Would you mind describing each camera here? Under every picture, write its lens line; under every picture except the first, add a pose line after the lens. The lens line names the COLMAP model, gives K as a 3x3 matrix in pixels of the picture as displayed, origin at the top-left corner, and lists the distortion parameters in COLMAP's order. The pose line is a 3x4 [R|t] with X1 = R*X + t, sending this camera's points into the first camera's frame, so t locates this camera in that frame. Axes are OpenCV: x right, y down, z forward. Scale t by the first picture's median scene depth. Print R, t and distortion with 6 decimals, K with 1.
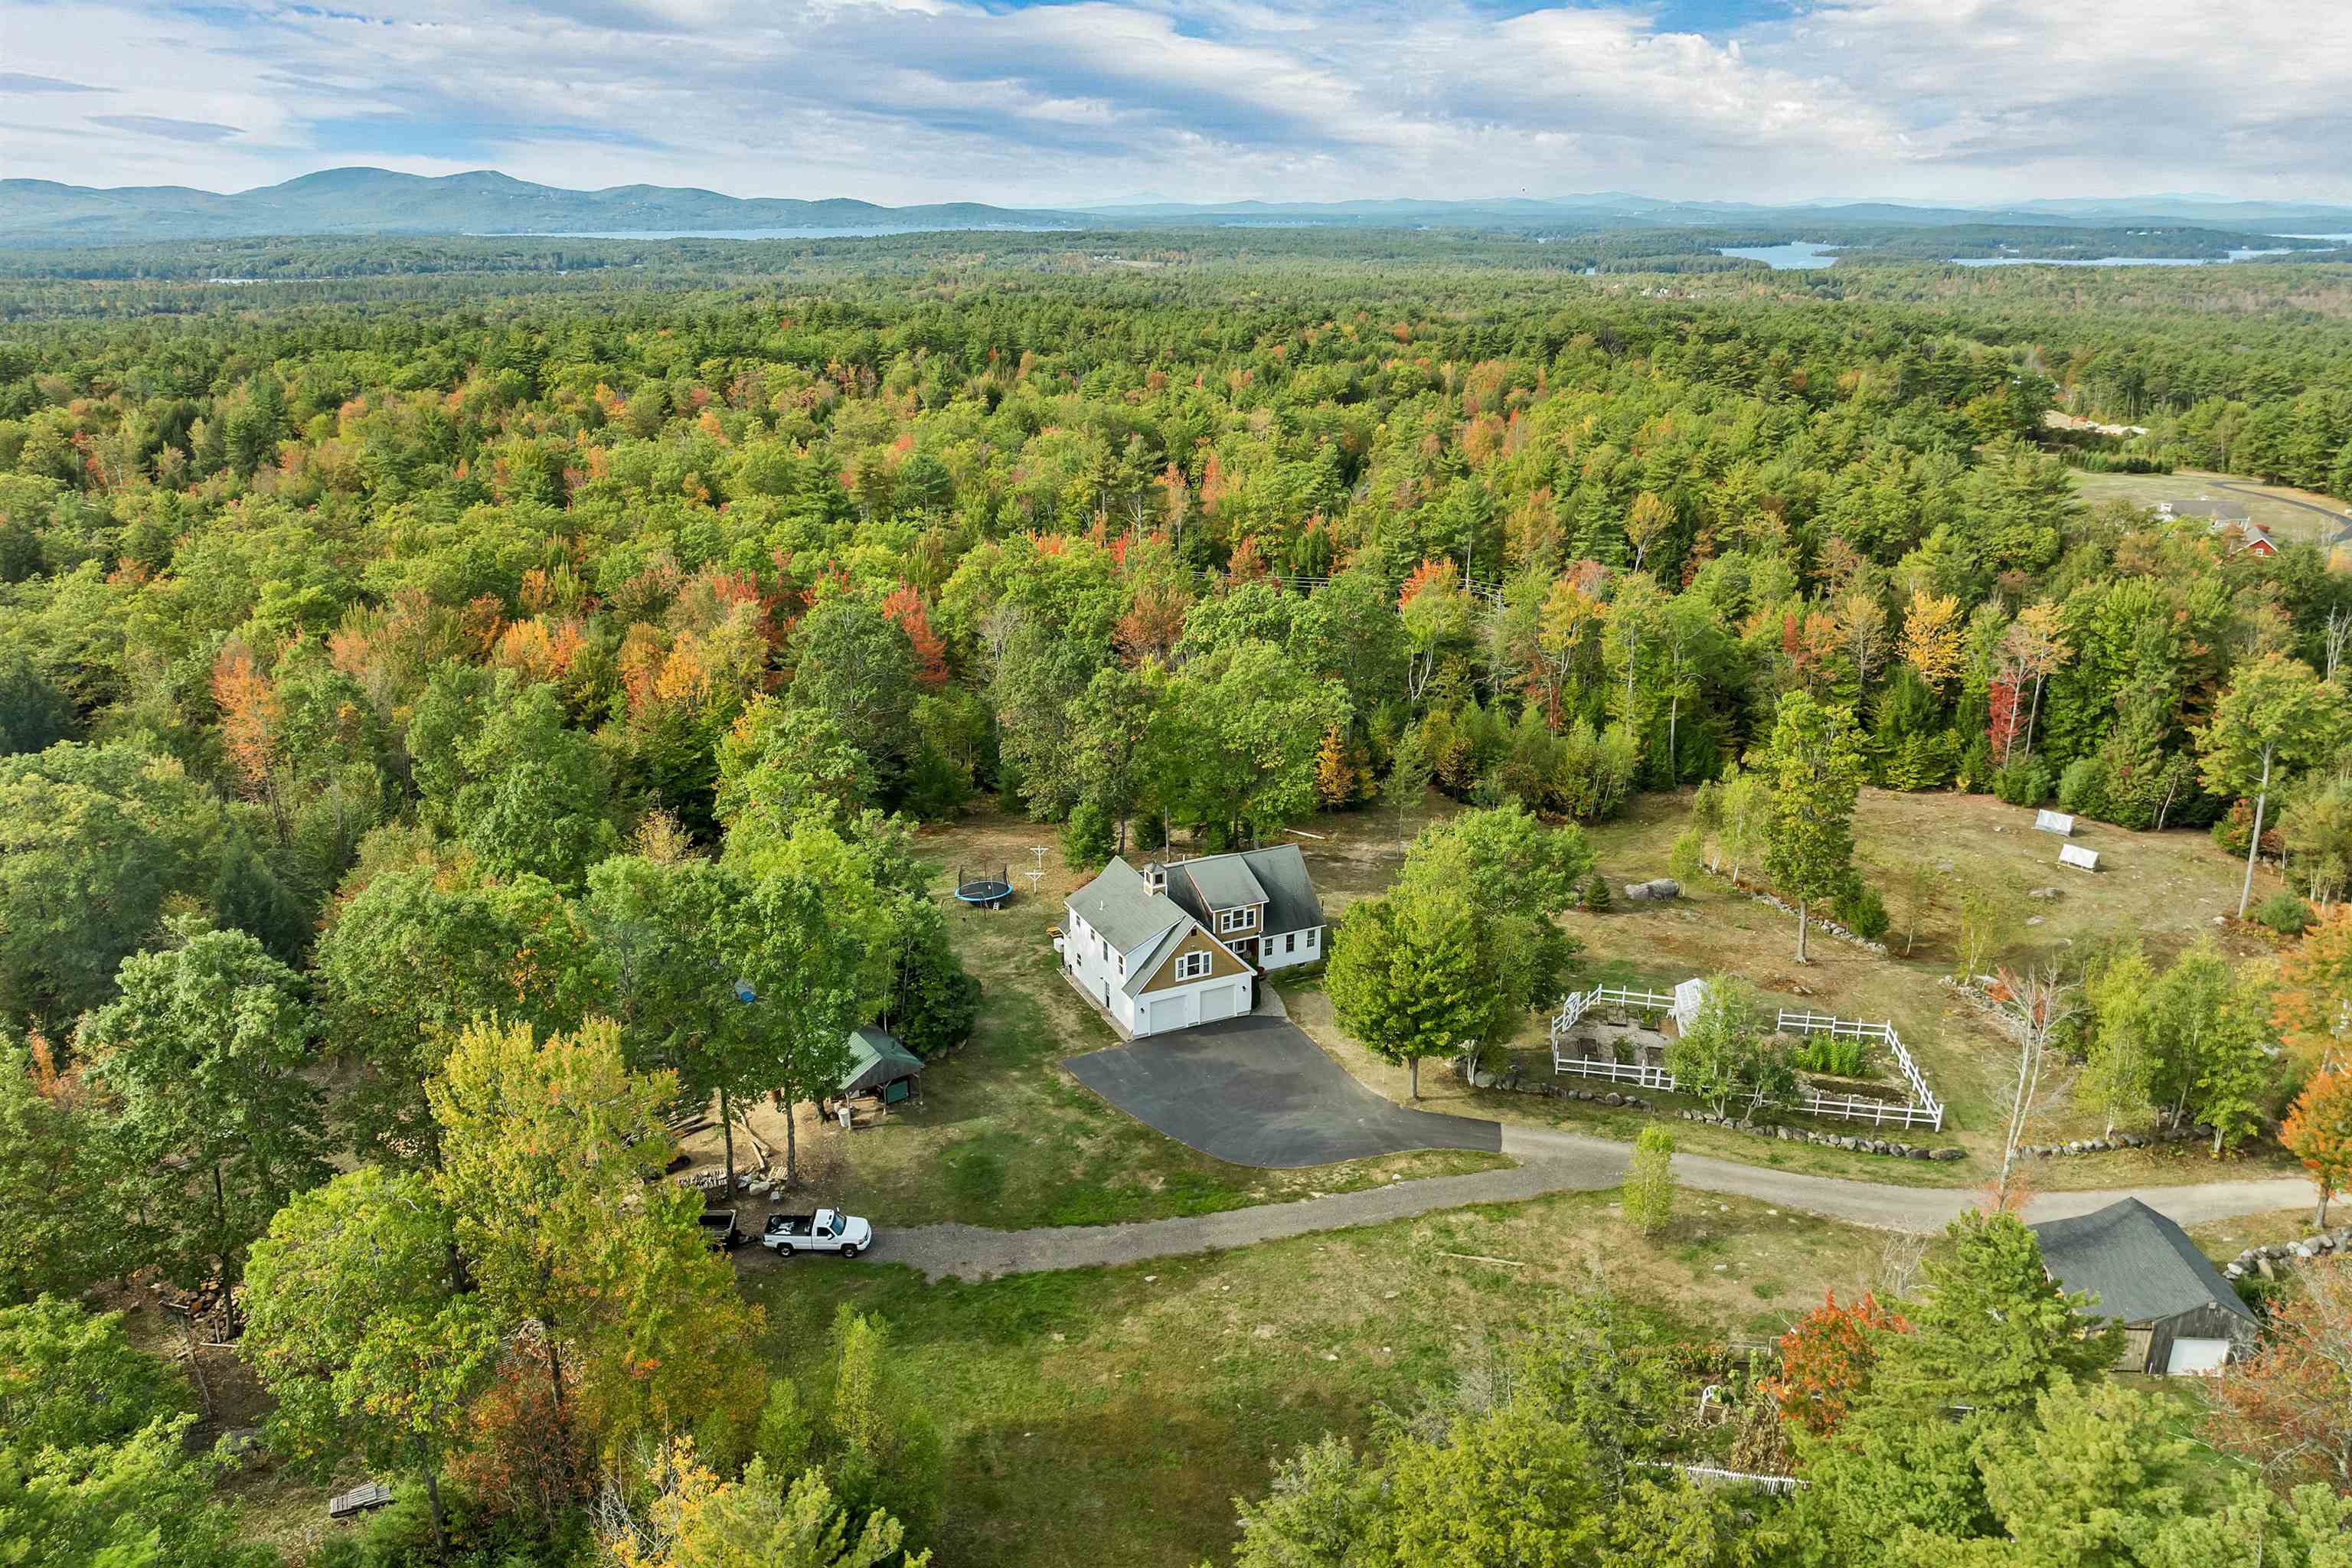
lens RADIAL K [[1682.7, 0, 1180.8], [0, 1682.7, 795.1], [0, 0, 1]] dist [-0.031738, -0.010100]
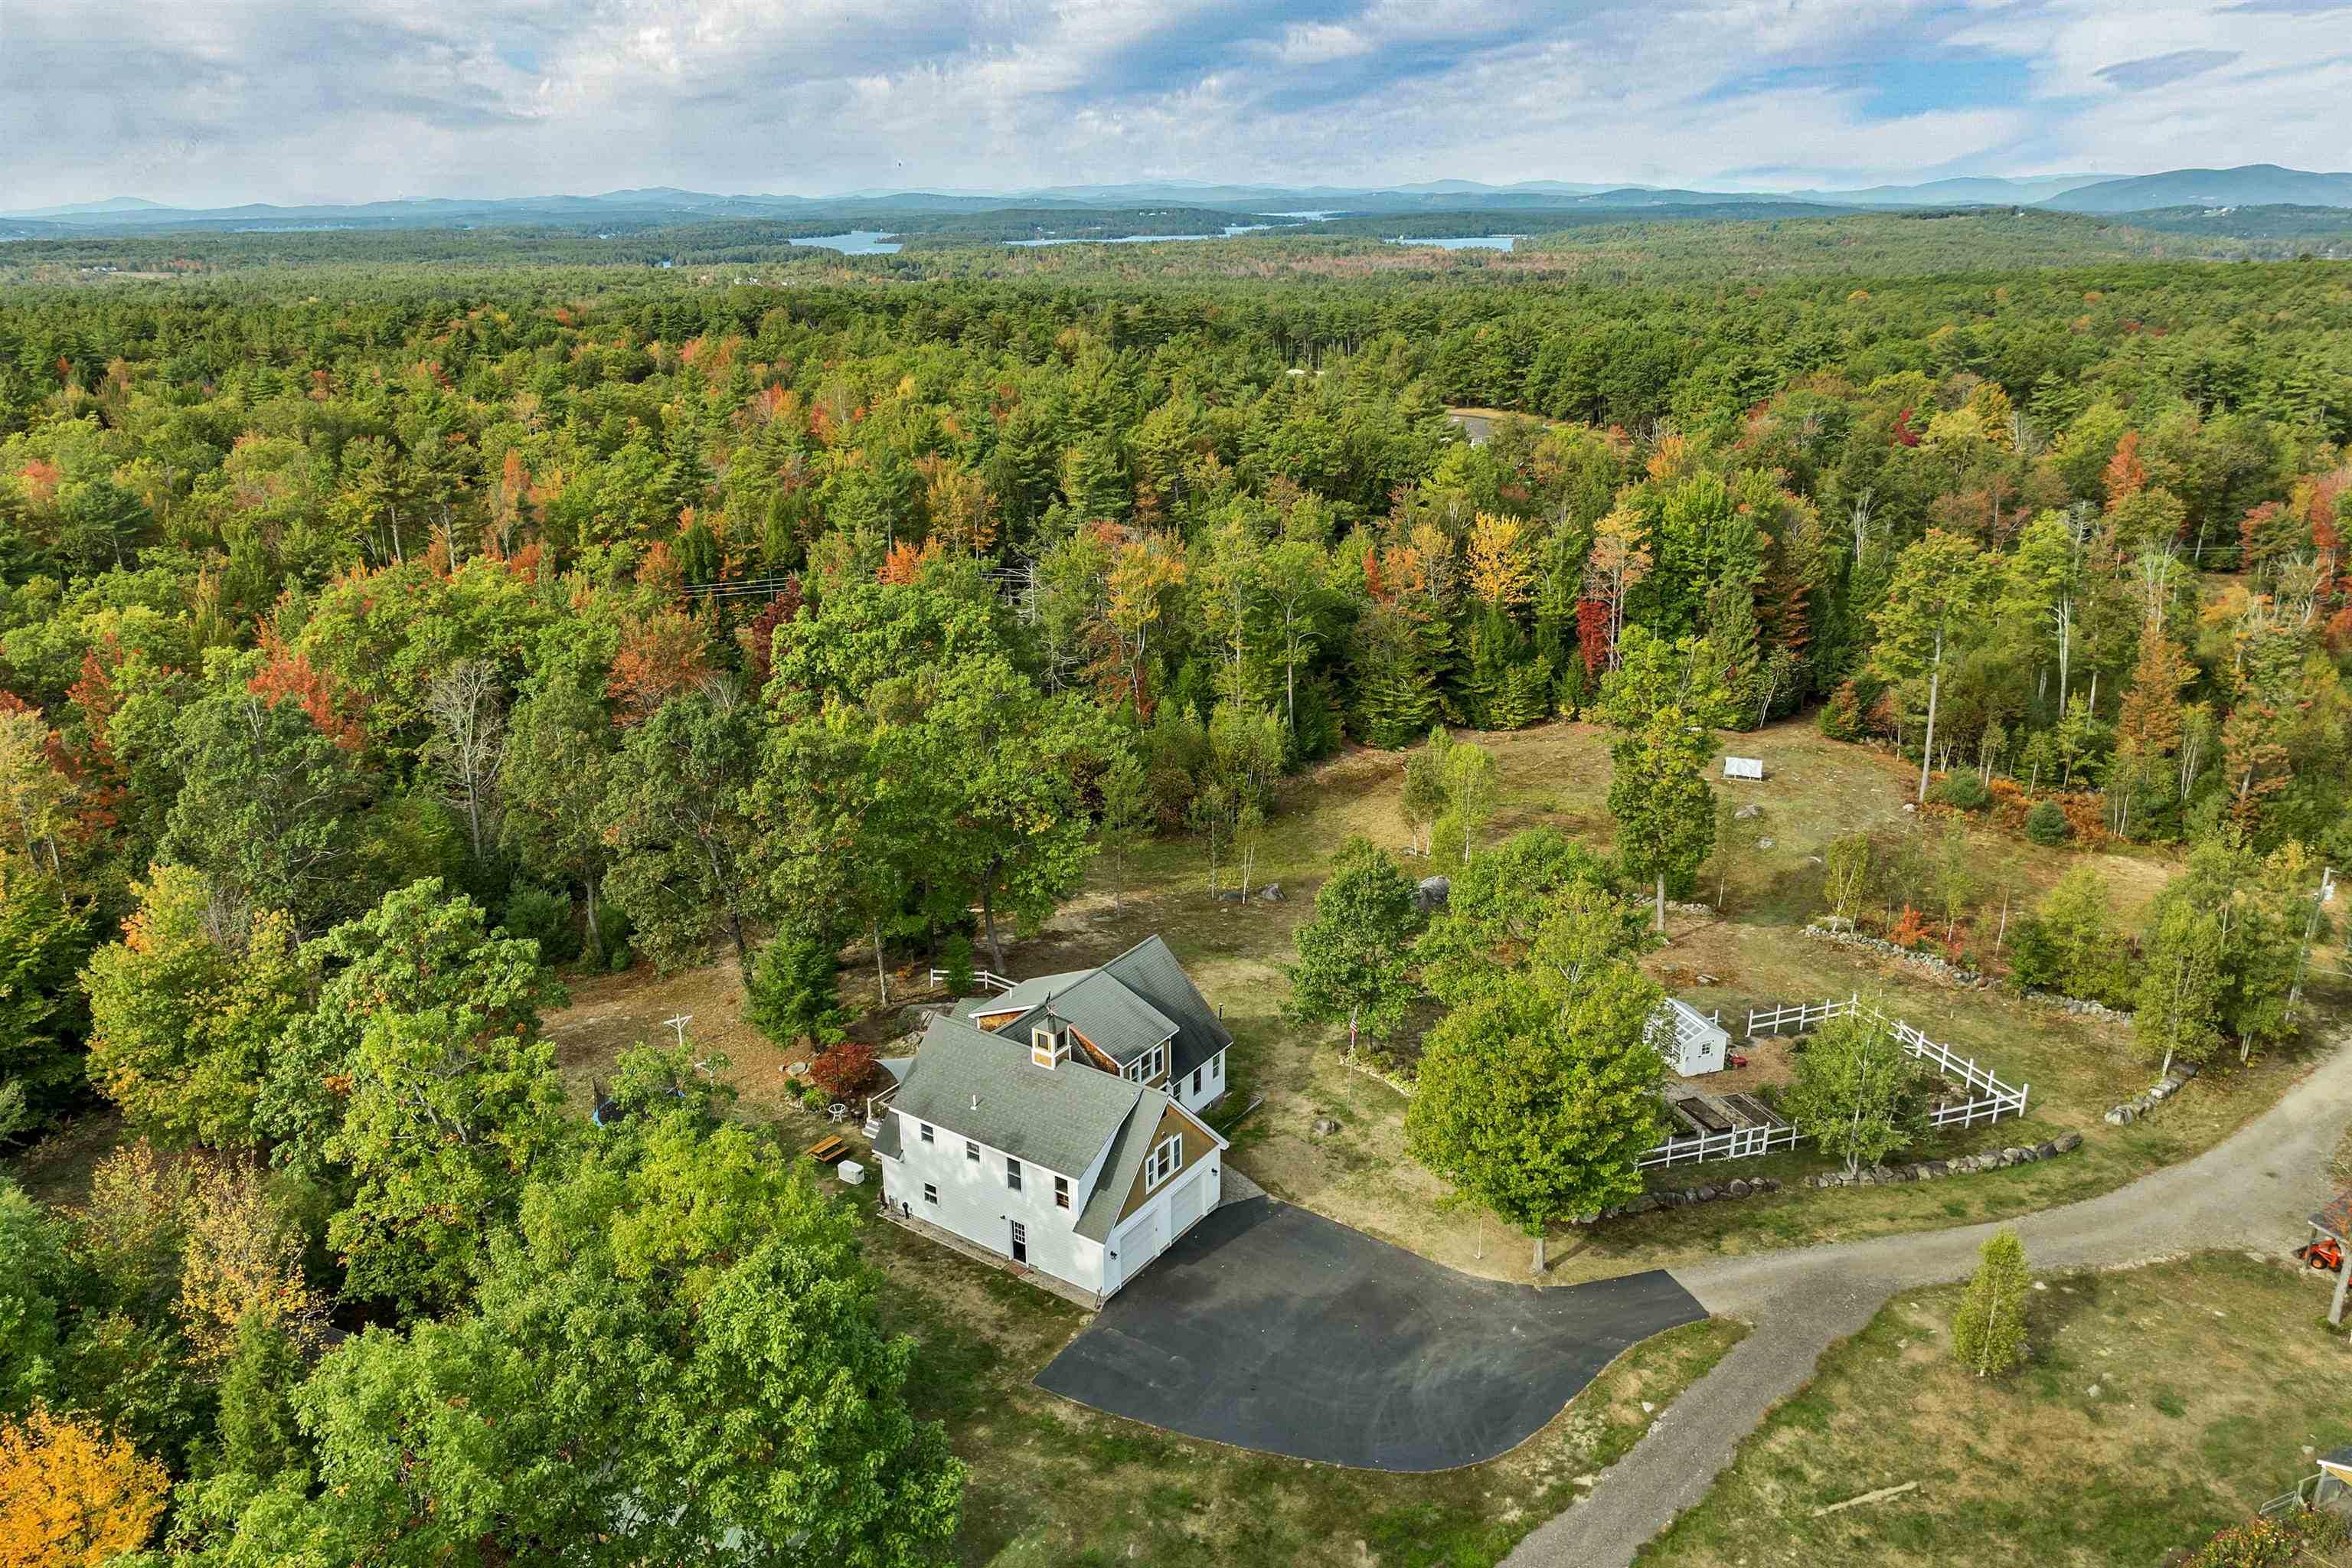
lens RADIAL K [[1682.7, 0, 1168.3], [0, 1682.7, 781.8], [0, 0, 1]] dist [-0.031738, -0.010100]
pose [[0.867799, -0.167593, 0.467800, -0.220109], [0.169958, 0.984737, 0.037505, -0.053484], [-0.466946, 0.046960, 0.883038, 0.355494]]
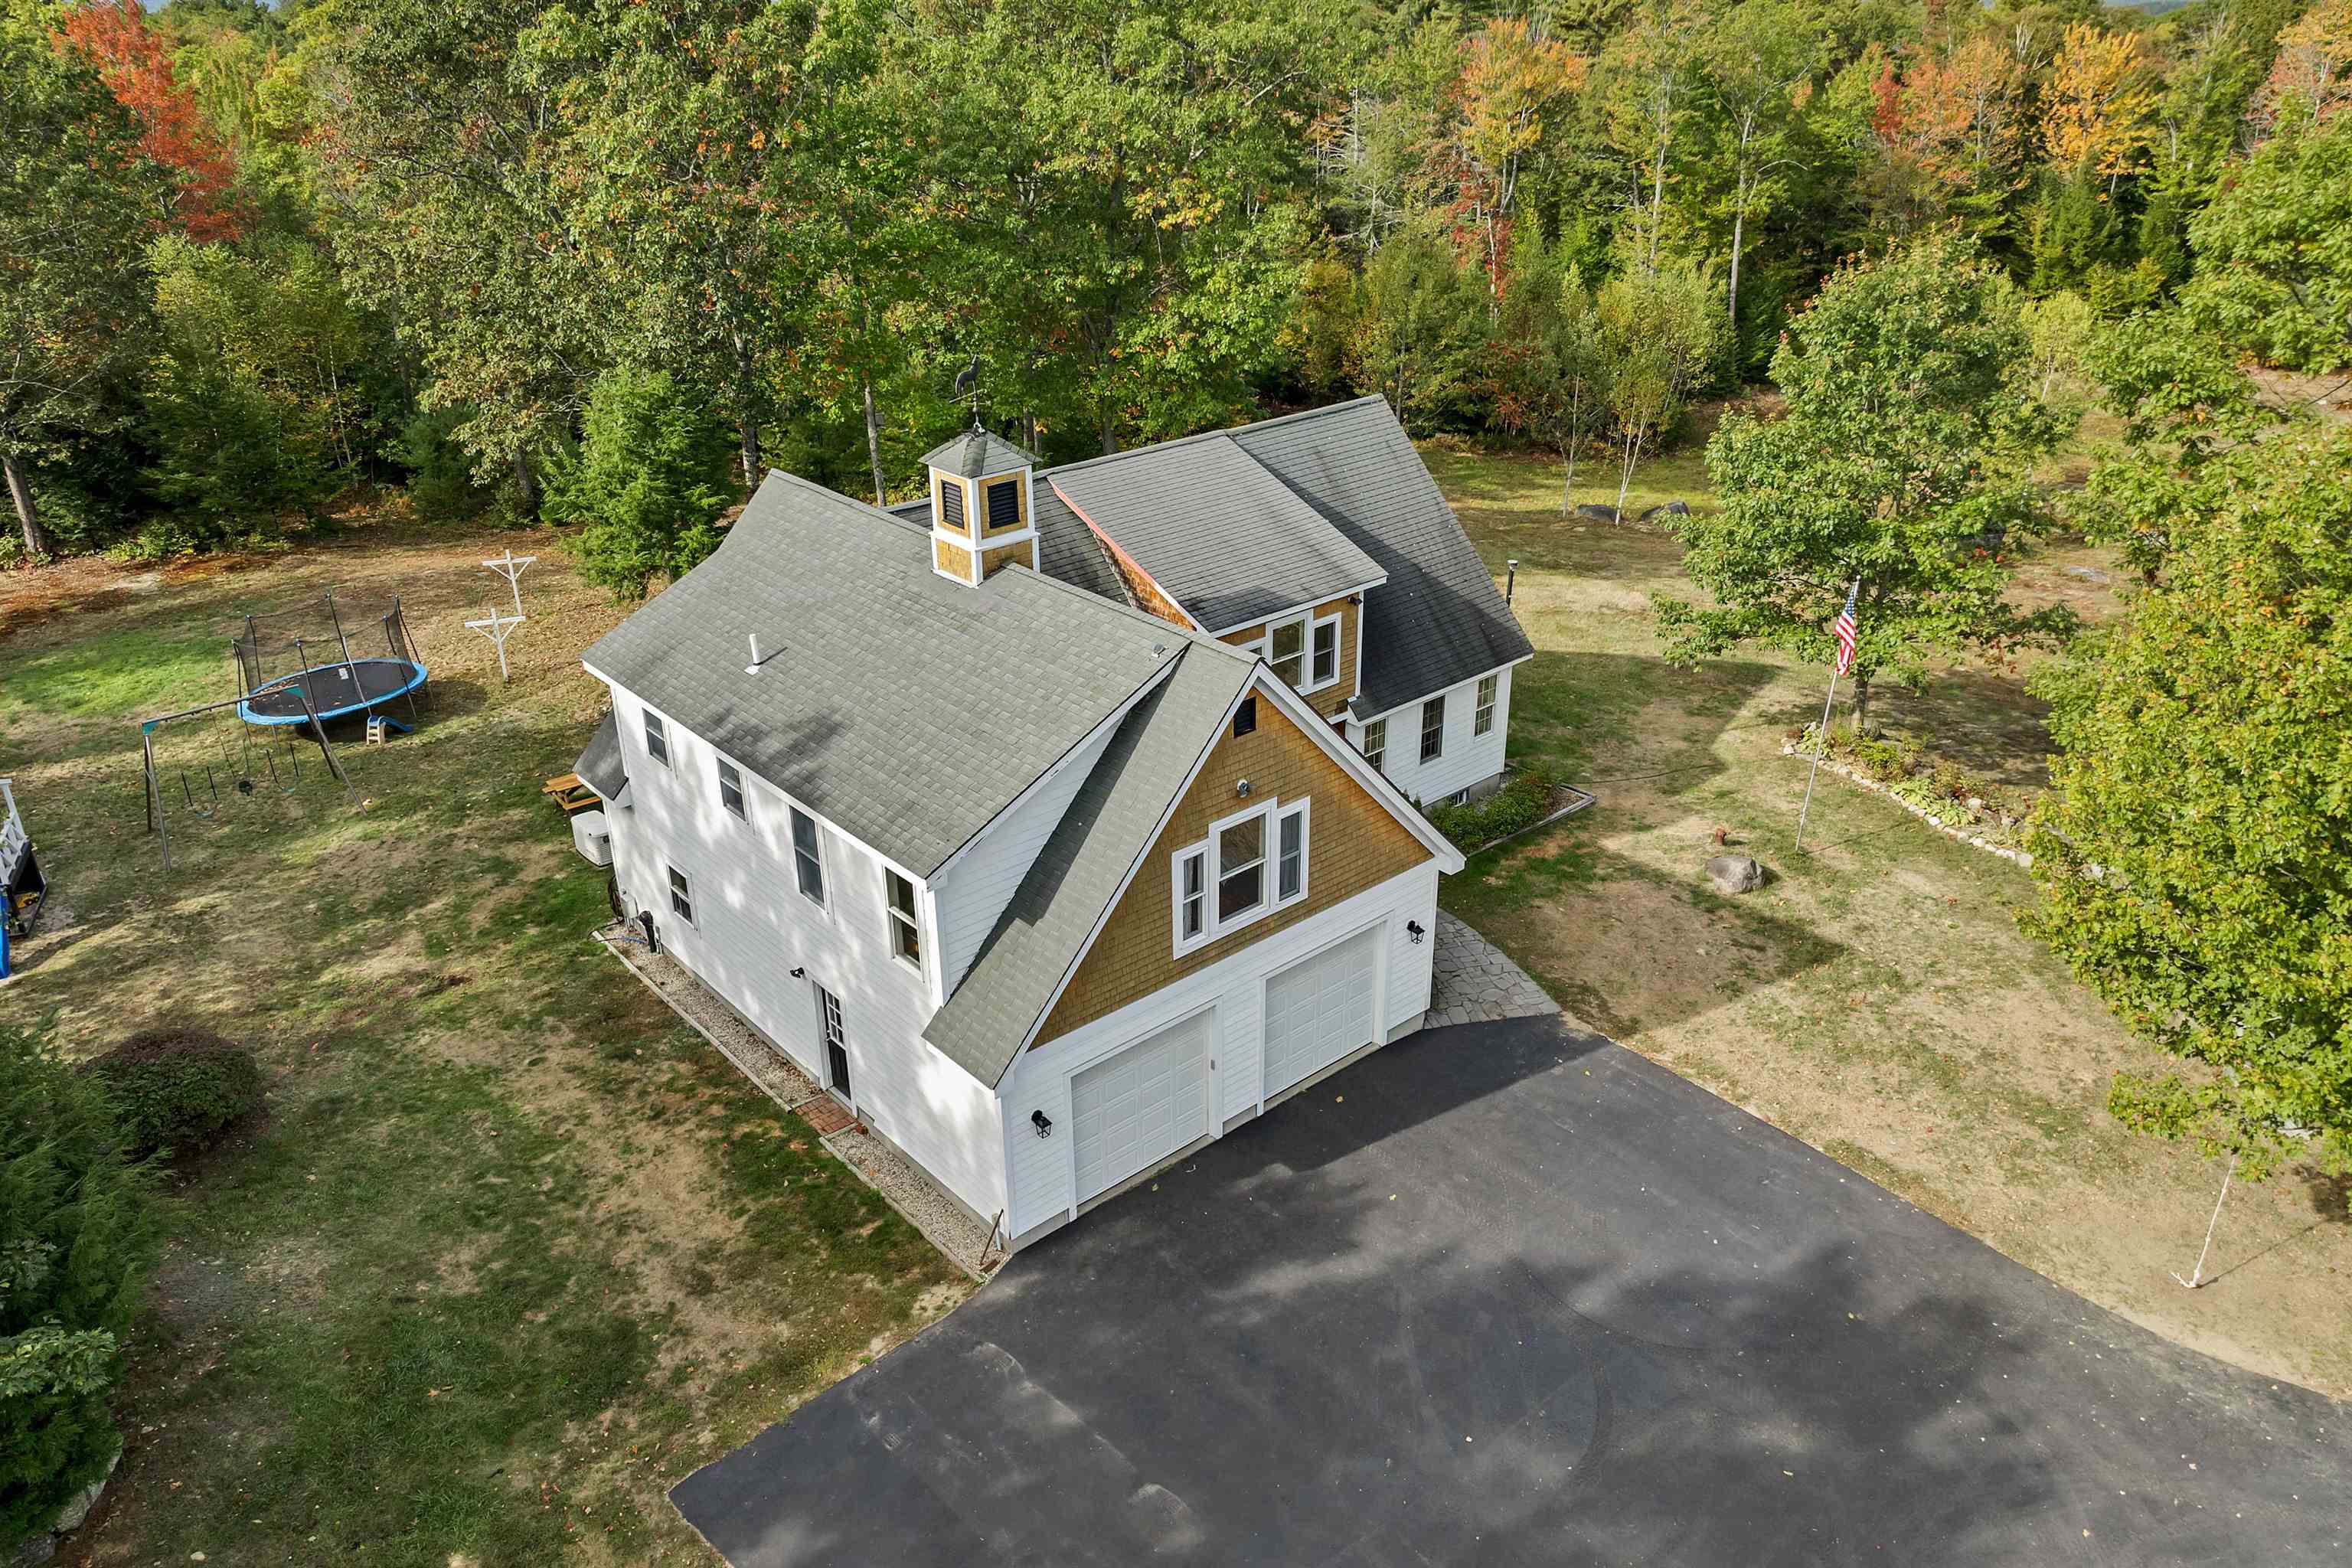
lens RADIAL K [[1682.7, 0, 1175.3], [0, 1682.7, 790.8], [0, 0, 1]] dist [-0.031738, -0.010100]
pose [[0.962496, -0.124720, 0.240928, -0.042467], [0.097049, 0.987584, 0.123532, 0.052862], [-0.253343, -0.095517, 0.962649, 0.660585]]
